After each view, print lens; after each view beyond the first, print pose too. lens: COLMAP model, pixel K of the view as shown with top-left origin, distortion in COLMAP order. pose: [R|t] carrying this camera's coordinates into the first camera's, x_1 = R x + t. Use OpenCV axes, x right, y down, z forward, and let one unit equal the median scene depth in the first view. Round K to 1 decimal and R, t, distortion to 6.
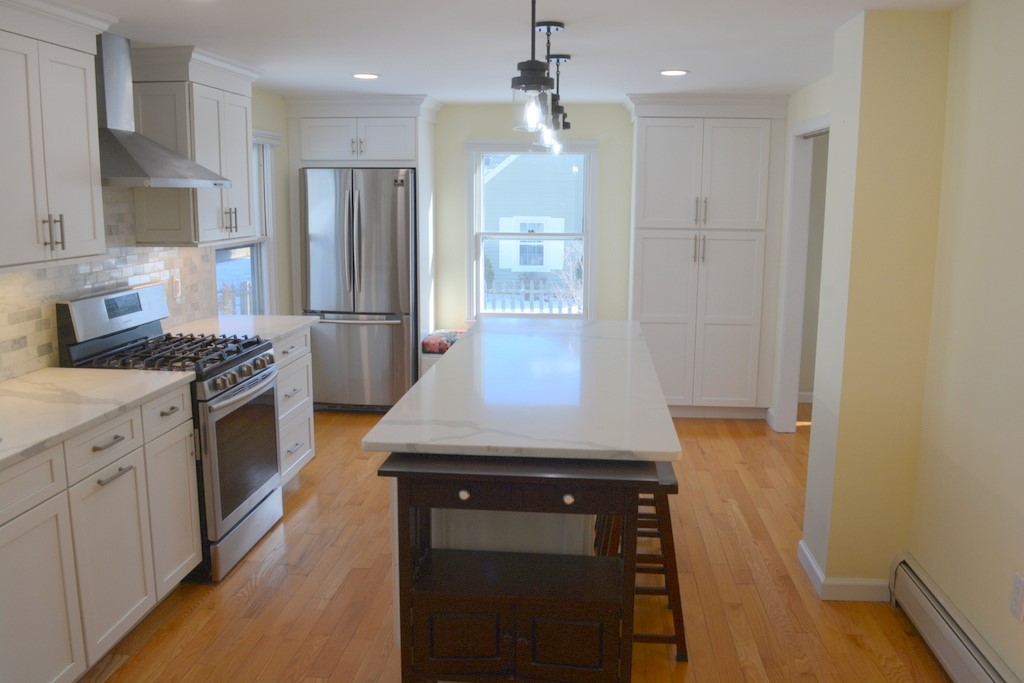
lens RADIAL K [[850.4, 0, 512.0], [0, 850.4, 341.5], [0, 0, 1]] dist [-0.077318, 0.011639]
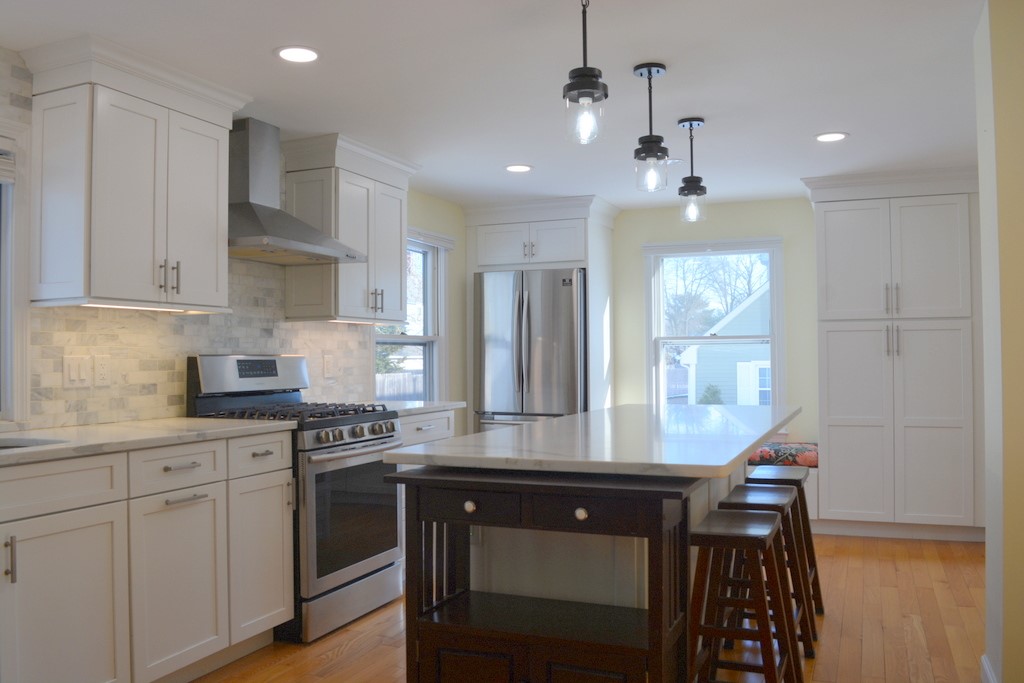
lens RADIAL K [[850.4, 0, 512.0], [0, 850.4, 341.5], [0, 0, 1]] dist [-0.077318, 0.011639]
pose [[0.954885, -0.019145, -0.296359, 0.155749], [-0.037502, 0.982158, -0.184282, 0.106357], [0.294599, 0.187083, 0.937129, 0.089532]]
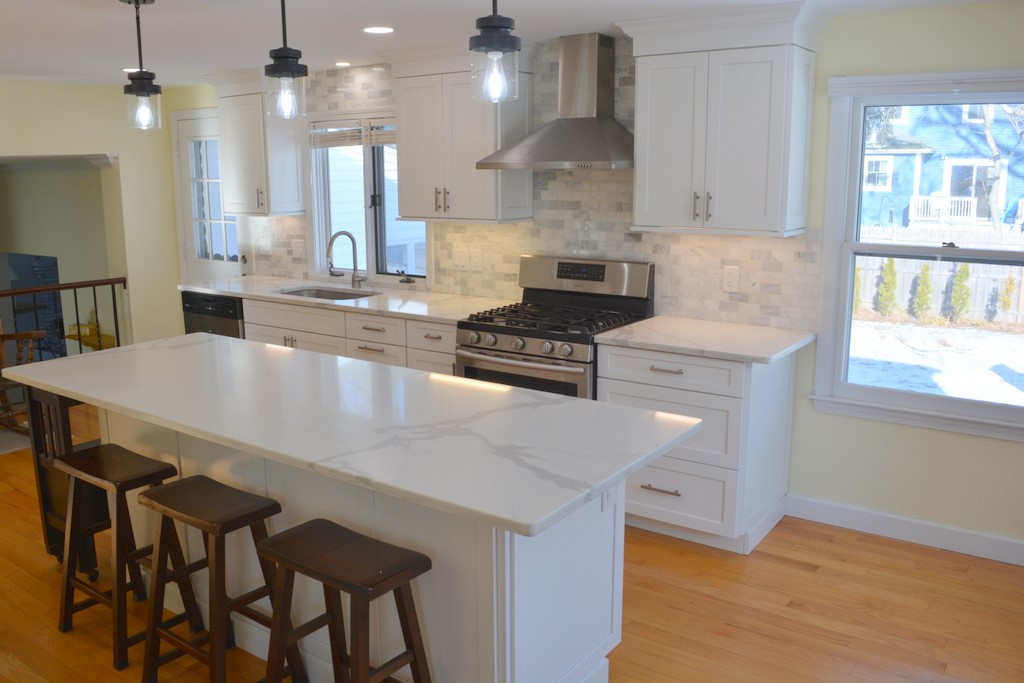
lens RADIAL K [[850.4, 0, 512.0], [0, 850.4, 341.5], [0, 0, 1]] dist [-0.077318, 0.011639]
pose [[-0.503367, 0.167355, -0.847711, 0.575746], [-0.144914, 0.950818, 0.273760, -0.253531], [0.851834, 0.260647, -0.454358, 1.455150]]
